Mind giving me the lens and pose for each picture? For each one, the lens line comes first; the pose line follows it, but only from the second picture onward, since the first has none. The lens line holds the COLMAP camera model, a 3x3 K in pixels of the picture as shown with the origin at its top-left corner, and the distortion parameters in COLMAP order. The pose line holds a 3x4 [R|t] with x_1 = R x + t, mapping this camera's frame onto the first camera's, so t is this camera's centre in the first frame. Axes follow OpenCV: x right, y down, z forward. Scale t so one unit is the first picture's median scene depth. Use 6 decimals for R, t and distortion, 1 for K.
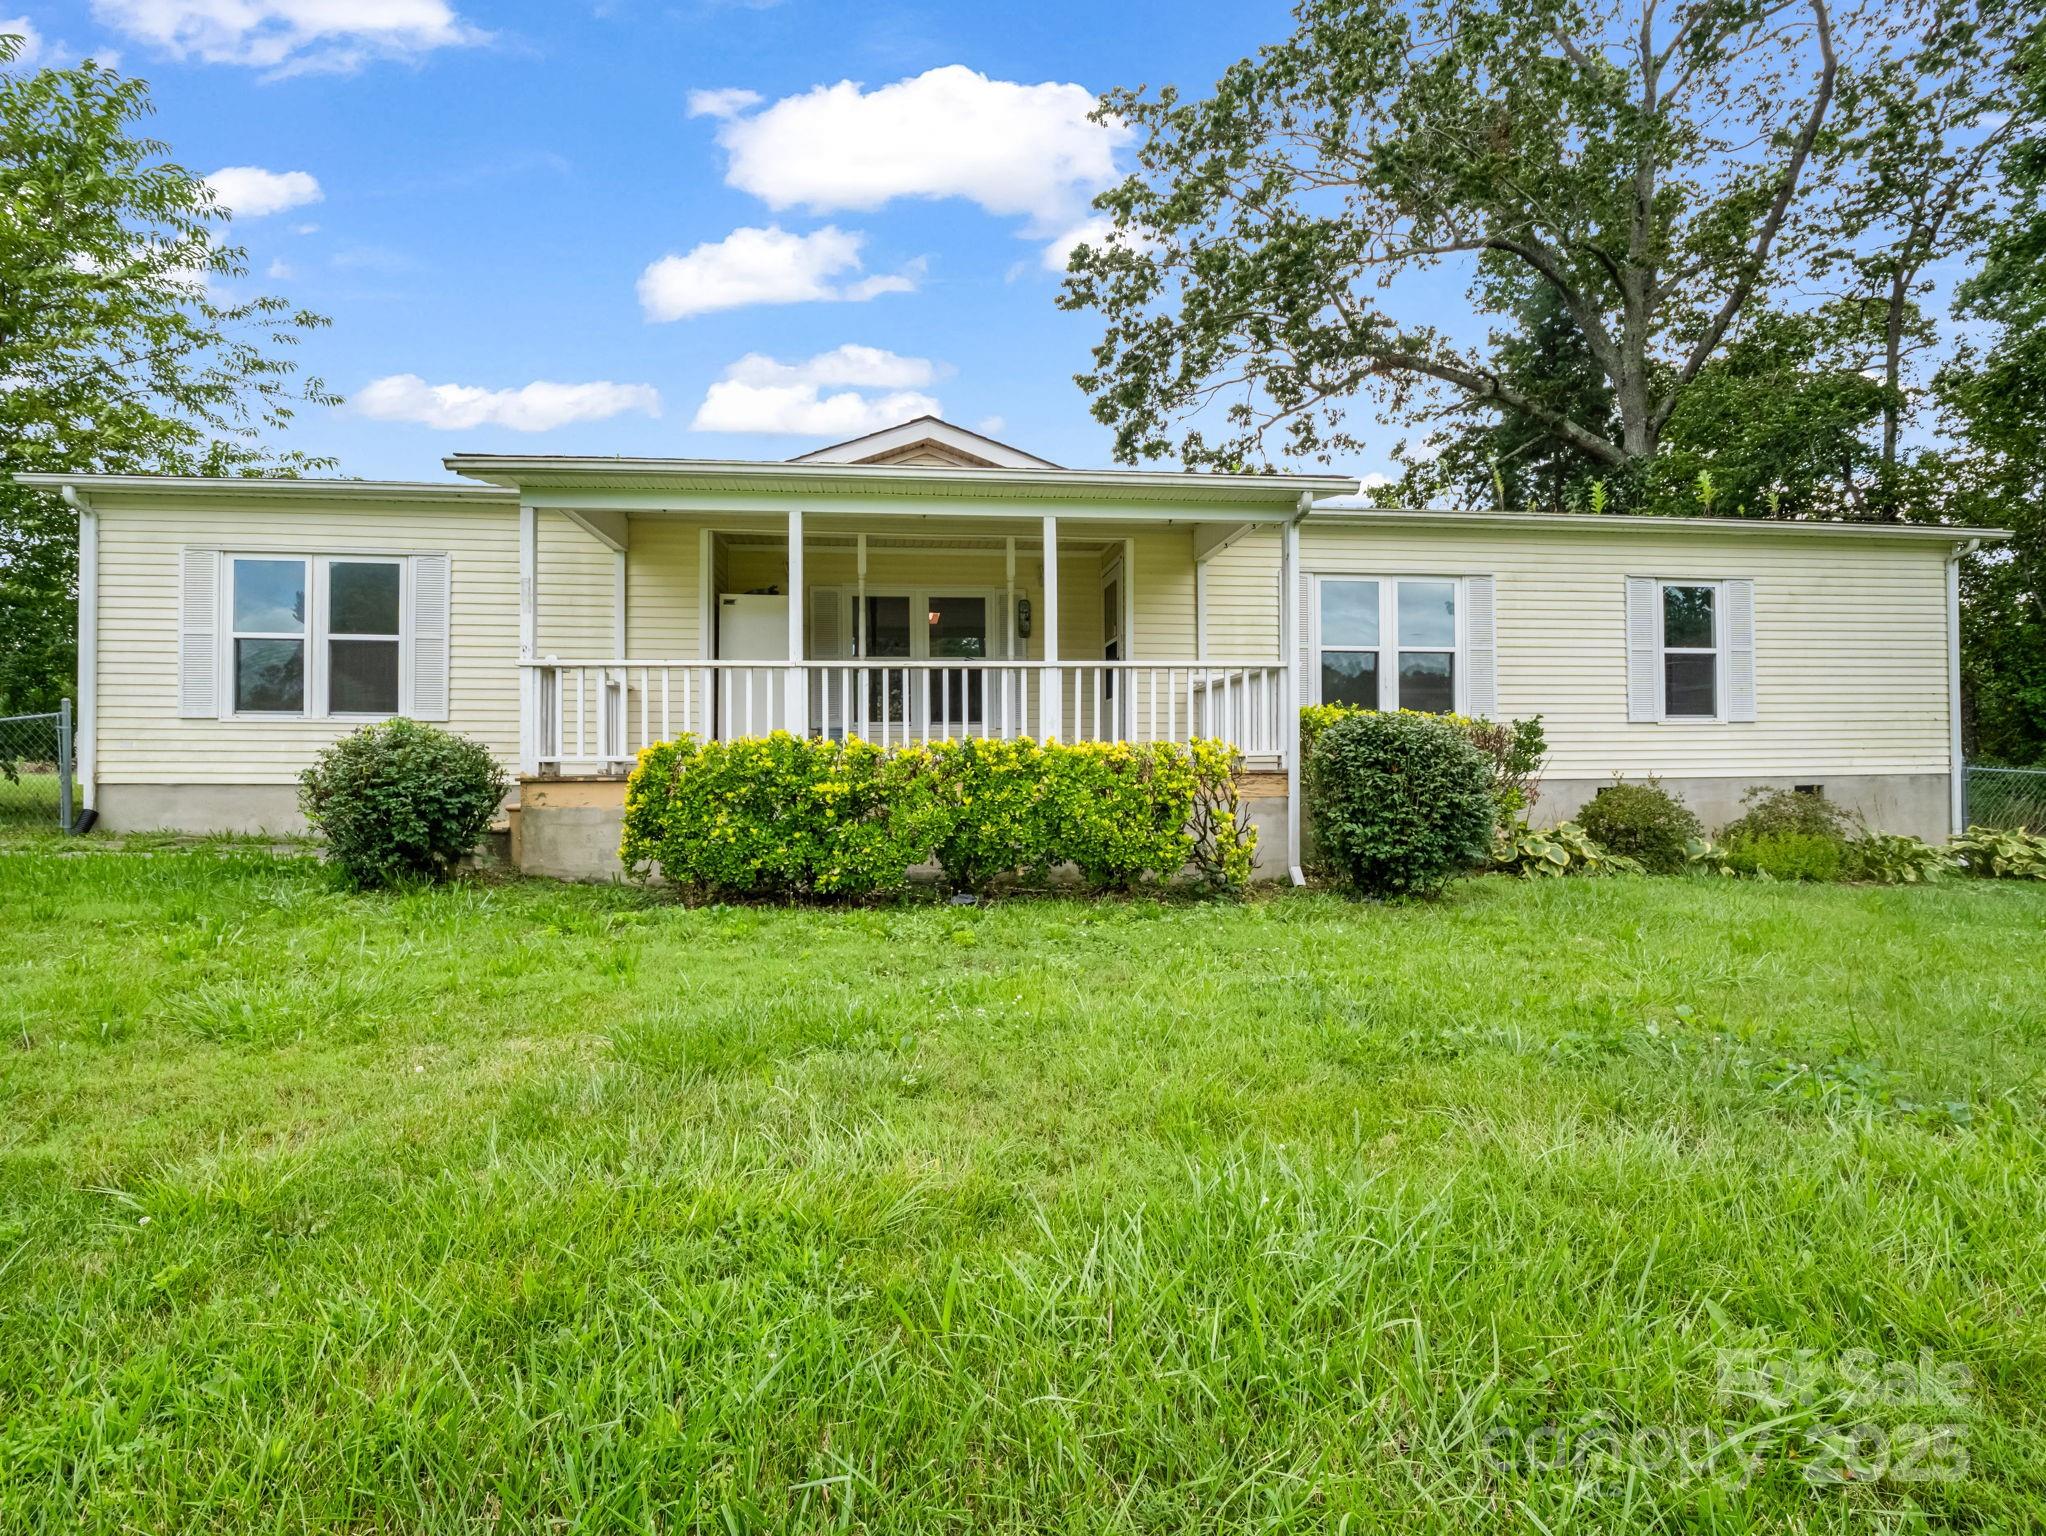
lens RADIAL K [[1062.6, 0, 1016.4], [0, 1062.6, 757.2], [0, 0, 1]] dist [0.003798, -0.012427]
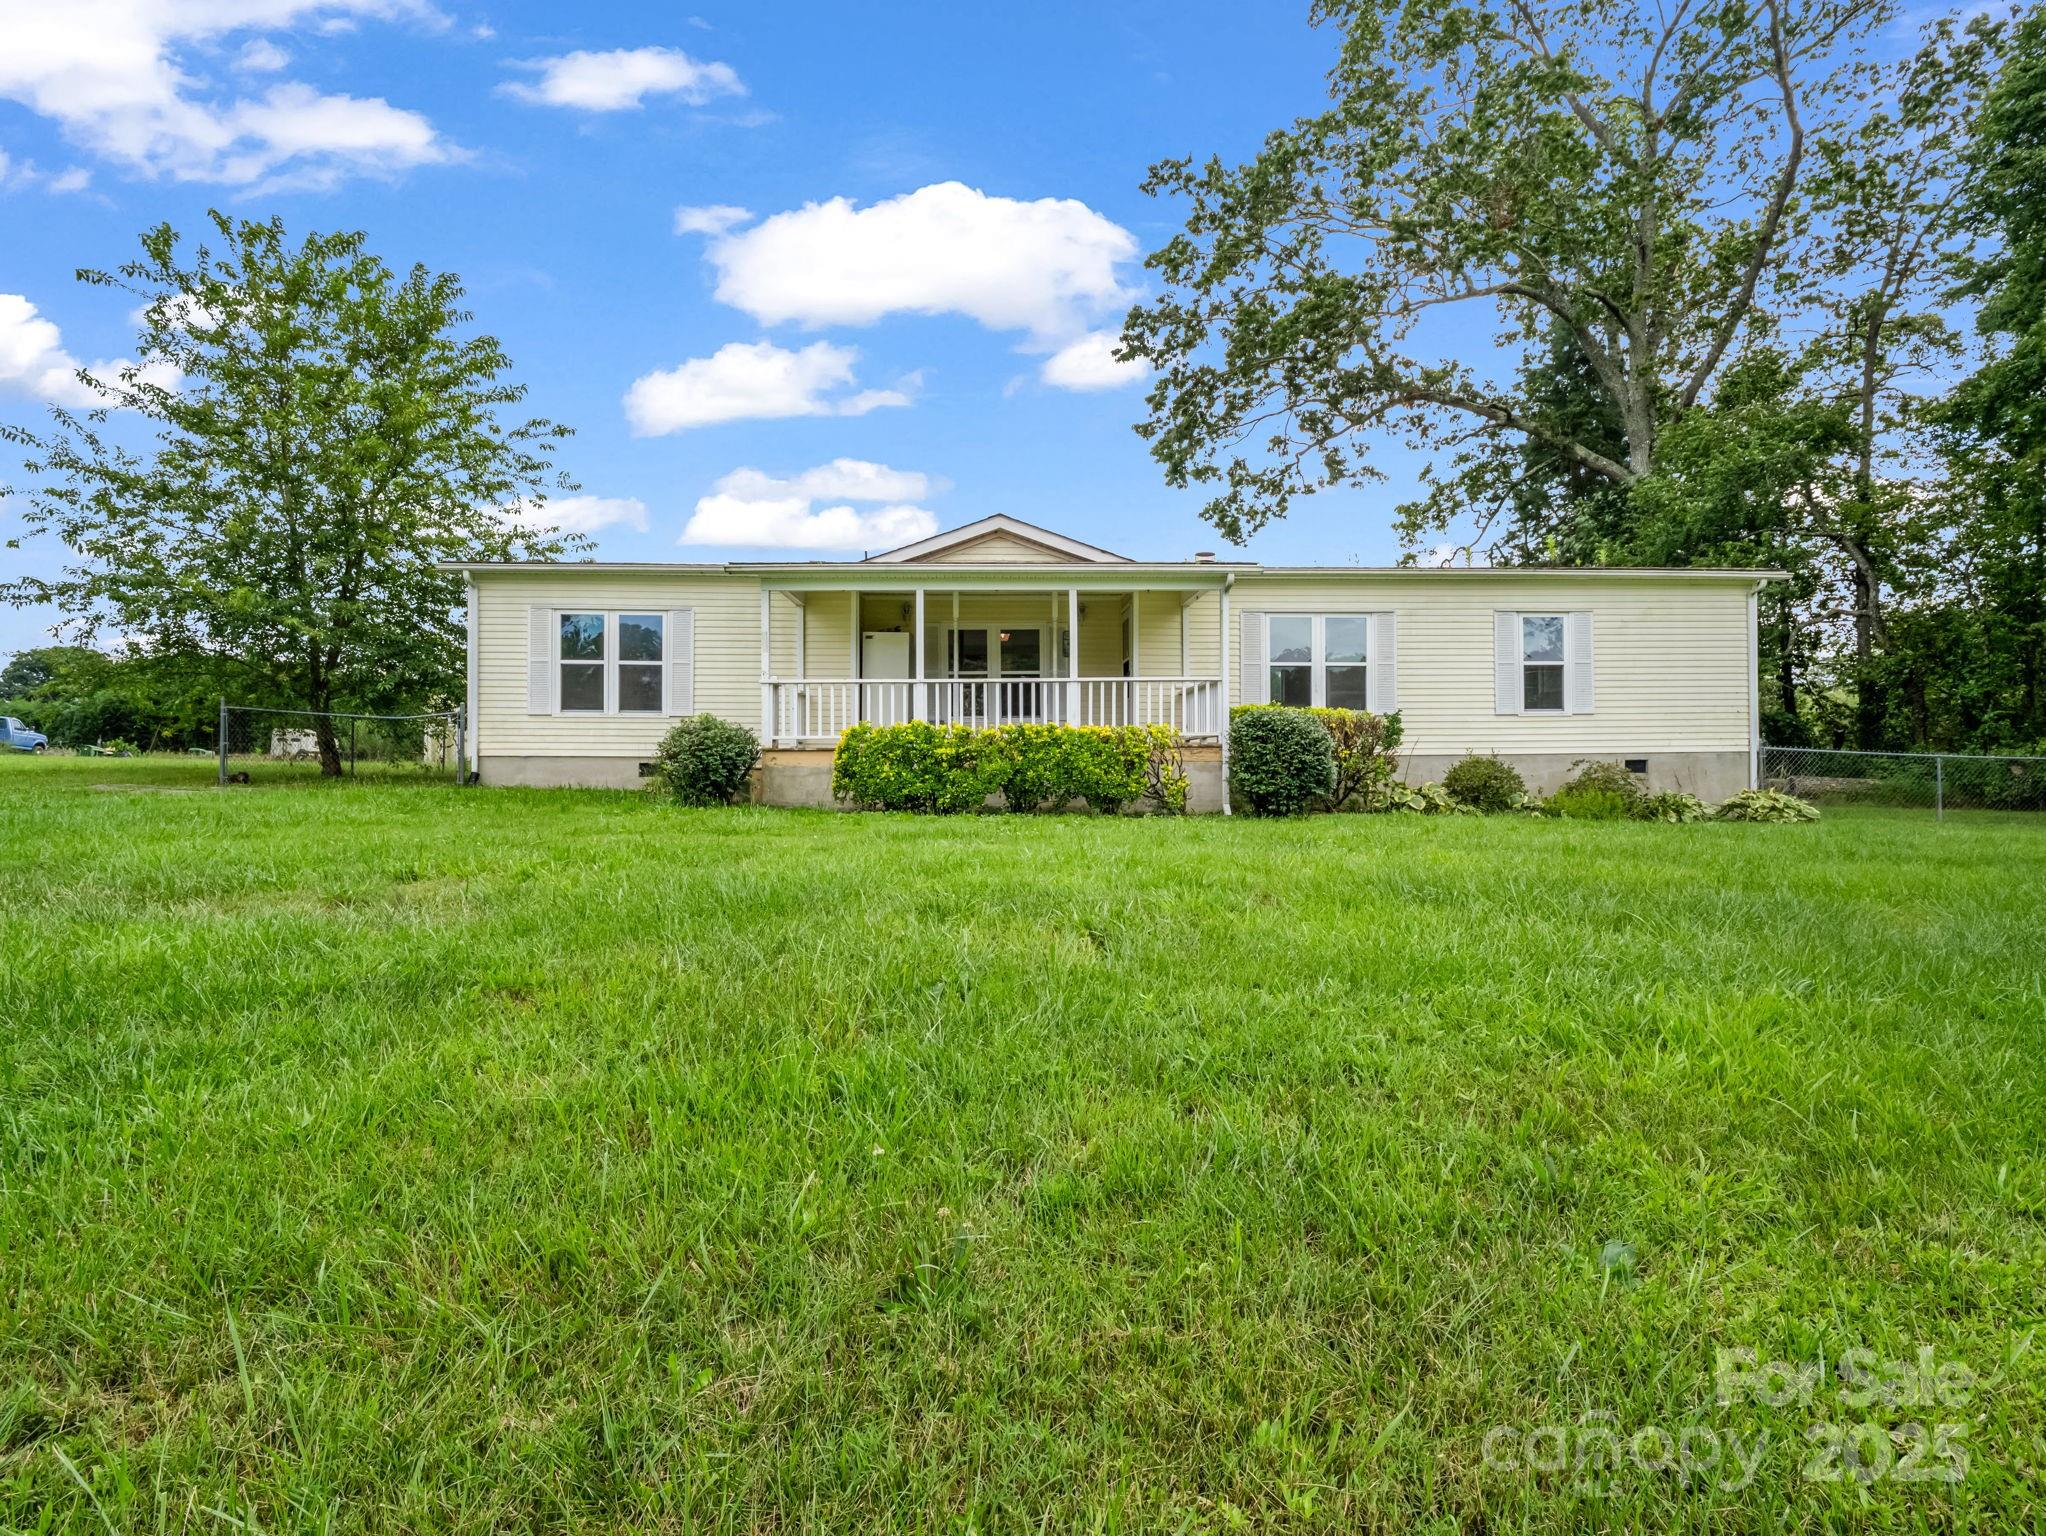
lens RADIAL K [[1062.6, 0, 1016.4], [0, 1062.6, 757.2], [0, 0, 1]] dist [0.003798, -0.012427]
pose [[0.997422, -0.000244, -0.071761, 0.044808], [0.000449, 0.999996, 0.002840, 0.019705], [0.071760, -0.002865, 0.997418, -0.463534]]
